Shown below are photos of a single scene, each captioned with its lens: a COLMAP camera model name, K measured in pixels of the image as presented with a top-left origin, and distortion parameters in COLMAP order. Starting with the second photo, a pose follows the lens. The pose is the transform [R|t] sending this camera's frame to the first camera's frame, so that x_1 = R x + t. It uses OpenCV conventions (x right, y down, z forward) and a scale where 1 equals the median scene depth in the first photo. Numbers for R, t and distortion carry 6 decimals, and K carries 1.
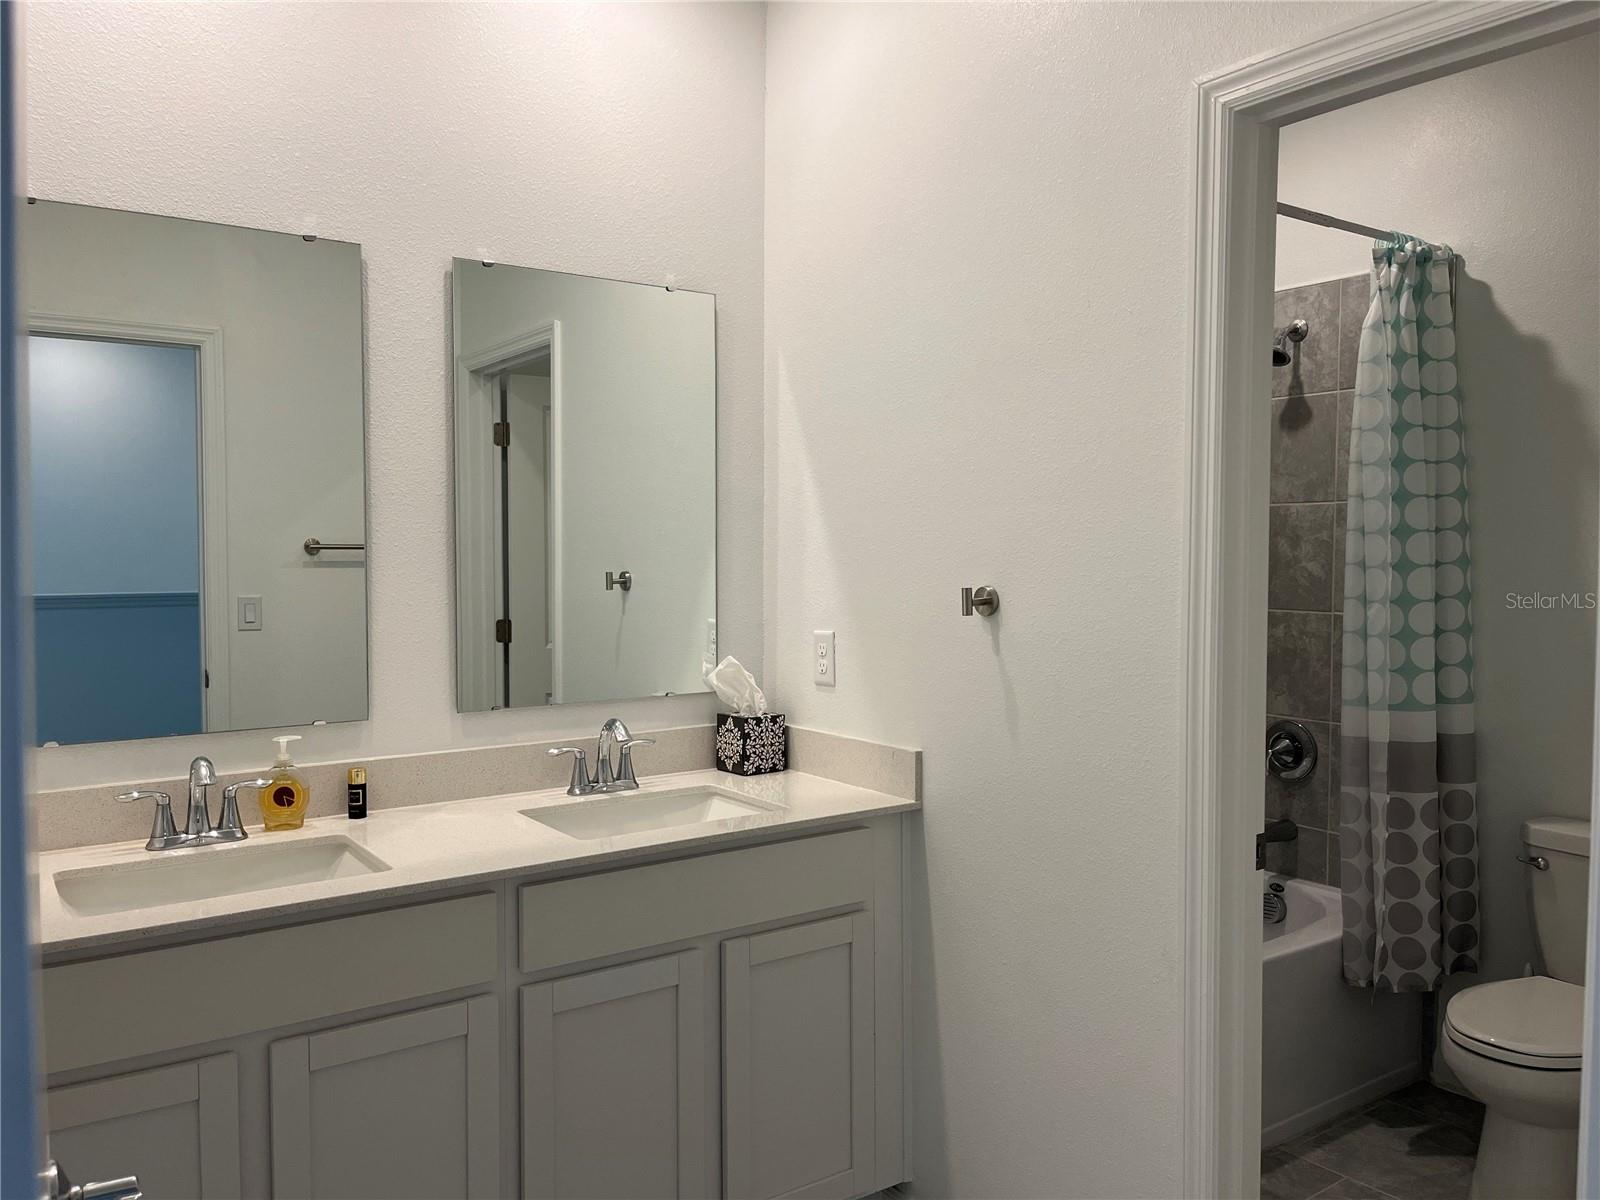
lens RADIAL K [[1199.0, 0, 792.1], [0, 1199.0, 595.7], [0, 0, 1]] dist [0.039272, -0.045118]
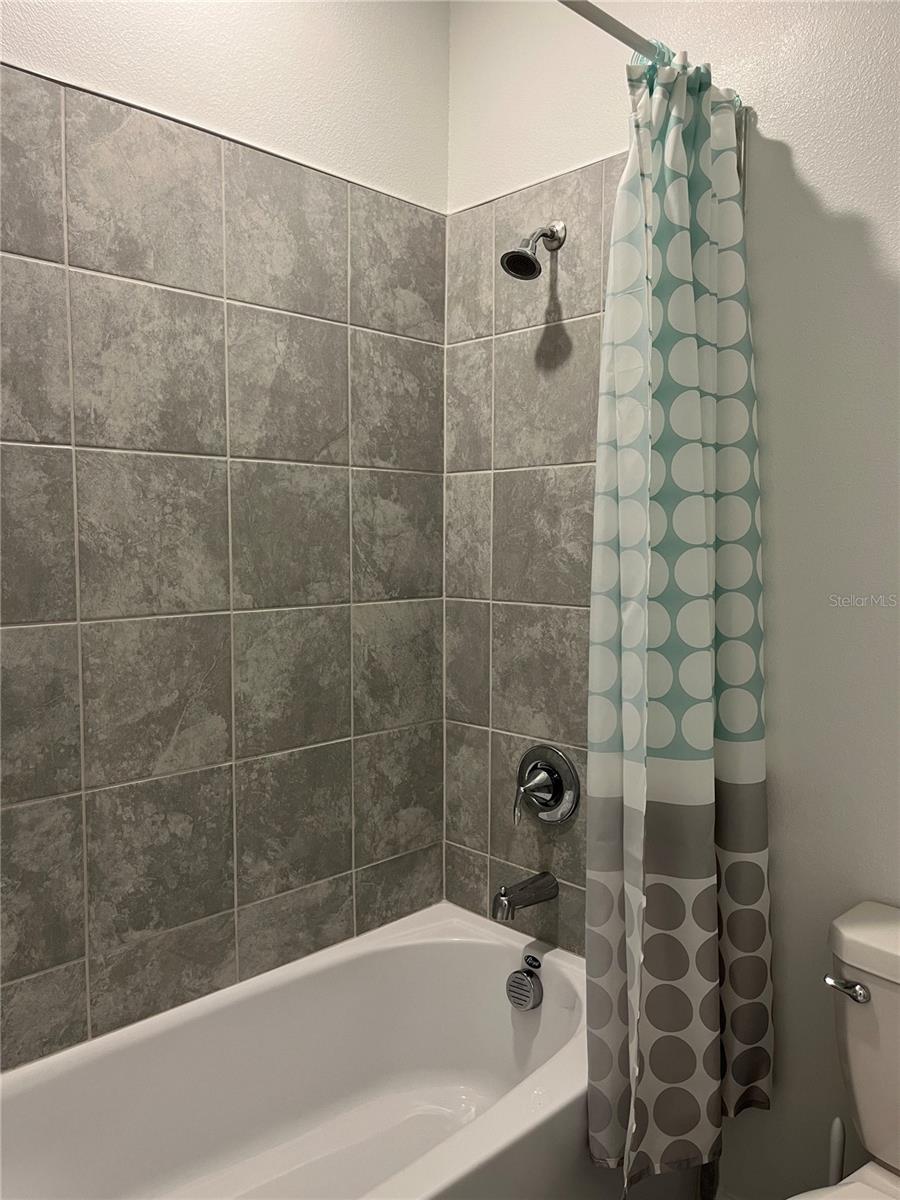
lens RADIAL K [[899.2, 0, 451.0], [0, 899.2, 599.8], [0, 0, 1]] dist [0.039272, -0.045118]
pose [[0.985133, -0.013238, 0.171283, 0.293645], [0.007801, 0.999445, 0.032377, -0.011814], [-0.171617, -0.030560, 0.984690, 0.513811]]
